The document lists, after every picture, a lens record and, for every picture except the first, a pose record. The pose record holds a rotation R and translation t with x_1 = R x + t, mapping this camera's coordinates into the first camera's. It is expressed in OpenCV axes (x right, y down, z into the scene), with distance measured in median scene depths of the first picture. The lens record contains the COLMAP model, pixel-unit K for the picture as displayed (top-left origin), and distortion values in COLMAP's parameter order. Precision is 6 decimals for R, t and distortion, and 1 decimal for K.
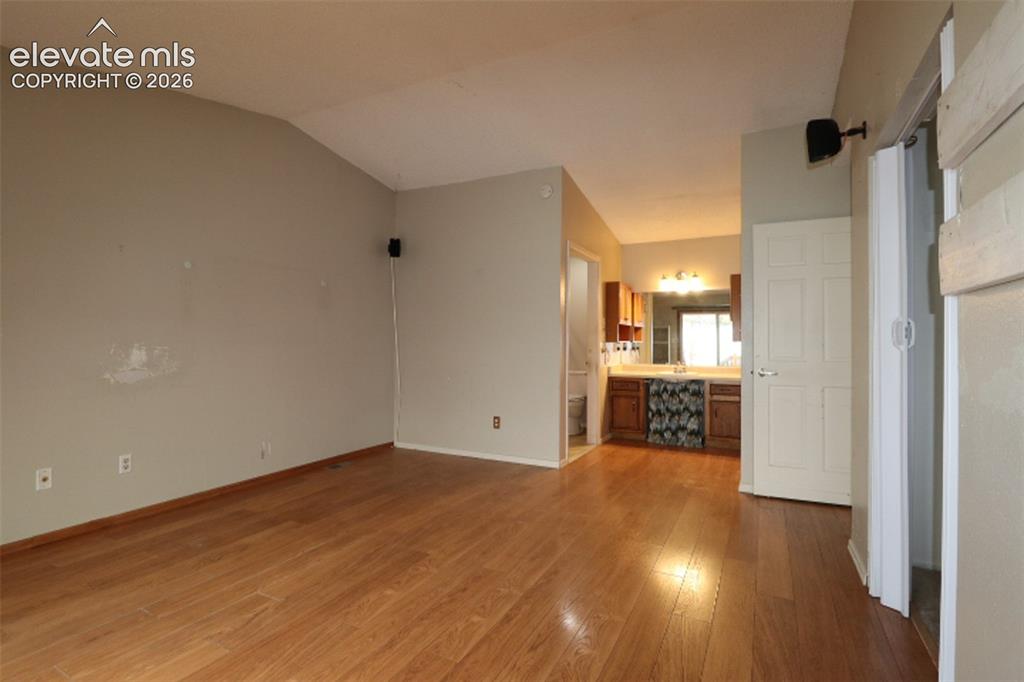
lens RADIAL K [[502.5, 0, 510.4], [0, 502.5, 337.2], [0, 0, 1]] dist [-0.004242, -0.004854]
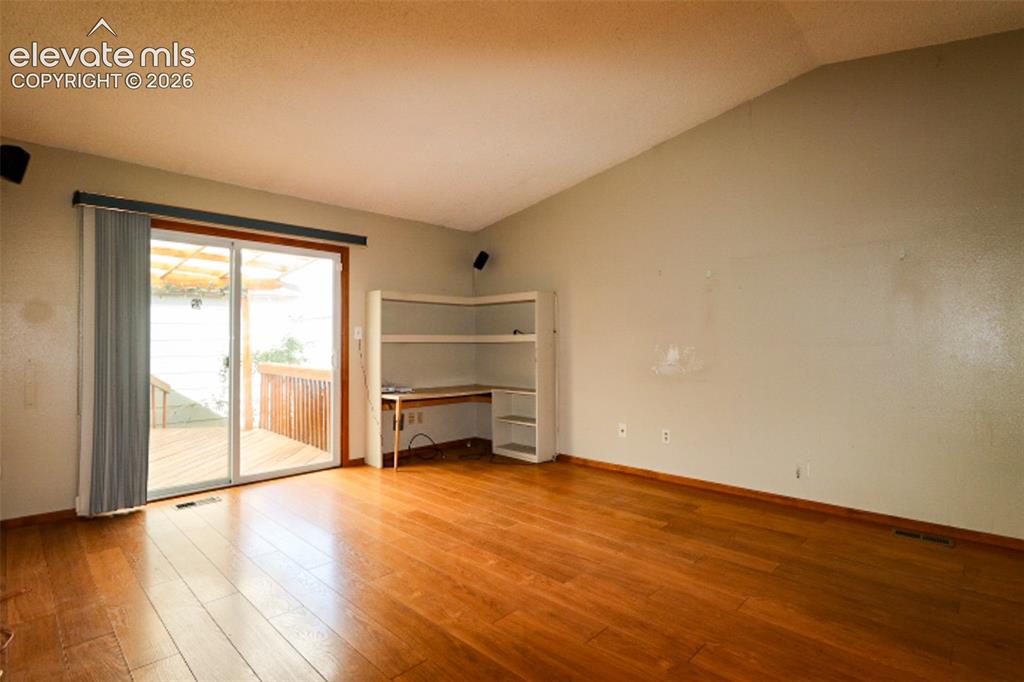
lens RADIAL K [[502.5, 0, 510.4], [0, 502.5, 341.5], [0, 0, 1]] dist [-0.004242, -0.004854]
pose [[-0.301736, -0.007046, -0.953366, 0.714369], [0.010033, 0.999894, -0.010565, 0.016908], [0.953339, -0.012753, -0.301633, 1.189432]]
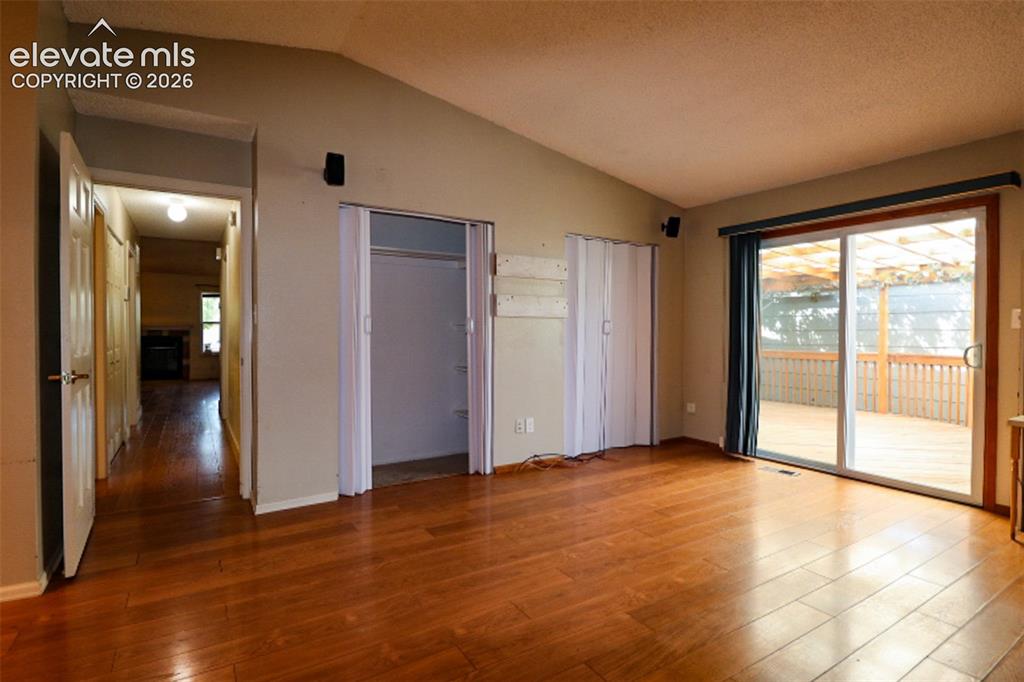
lens RADIAL K [[502.5, 0, 502.8], [0, 502.5, 338.7], [0, 0, 1]] dist [-0.004242, -0.004854]
pose [[-0.855317, -0.015099, 0.517884, -0.387382], [-0.011704, 0.999883, 0.009823, 0.013317], [-0.517972, 0.002341, -0.855394, 1.753615]]
